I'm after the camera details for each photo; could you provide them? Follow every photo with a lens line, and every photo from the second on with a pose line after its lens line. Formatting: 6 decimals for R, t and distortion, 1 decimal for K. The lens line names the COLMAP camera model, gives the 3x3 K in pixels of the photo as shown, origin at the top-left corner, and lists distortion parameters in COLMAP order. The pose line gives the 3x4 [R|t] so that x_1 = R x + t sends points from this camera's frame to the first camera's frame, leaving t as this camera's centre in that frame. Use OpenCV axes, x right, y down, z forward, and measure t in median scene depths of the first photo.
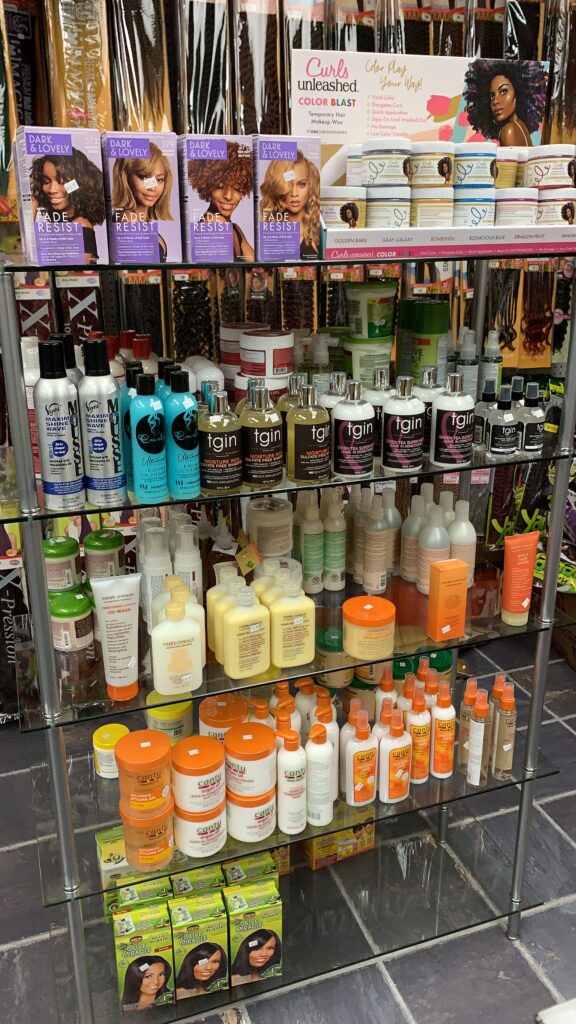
lens RADIAL K [[825.3, 0, 288.0], [0, 825.3, 512.0], [0, 0, 1]] dist [0.009153, 0.004508]
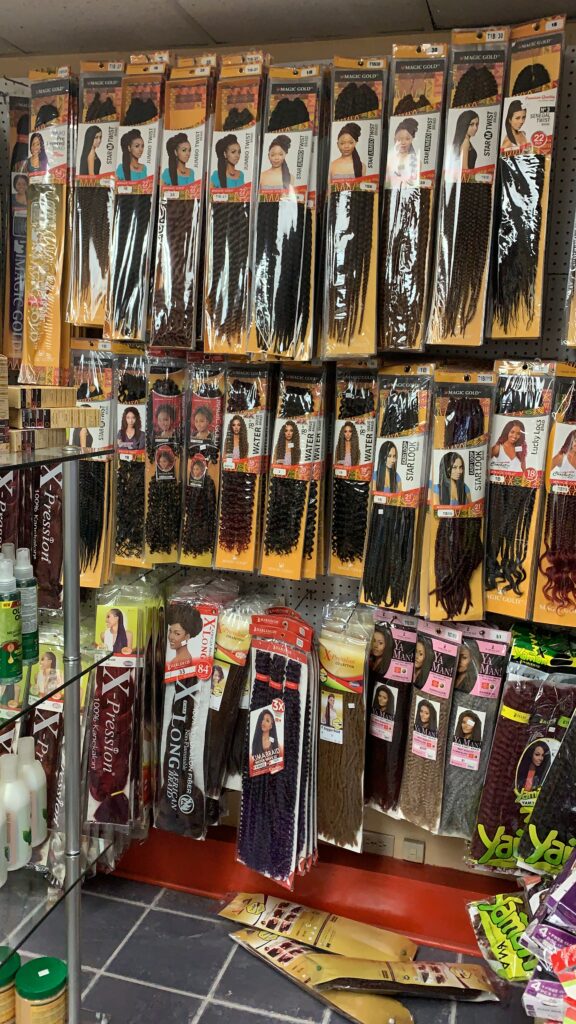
lens RADIAL K [[825.3, 0, 288.0], [0, 825.3, 512.0], [0, 0, 1]] dist [0.009153, 0.004508]
pose [[0.822954, 0.127424, -0.553633, 0.502976], [-0.230496, 0.965598, -0.120382, -0.134495], [0.519248, 0.226679, 0.824014, 0.288424]]
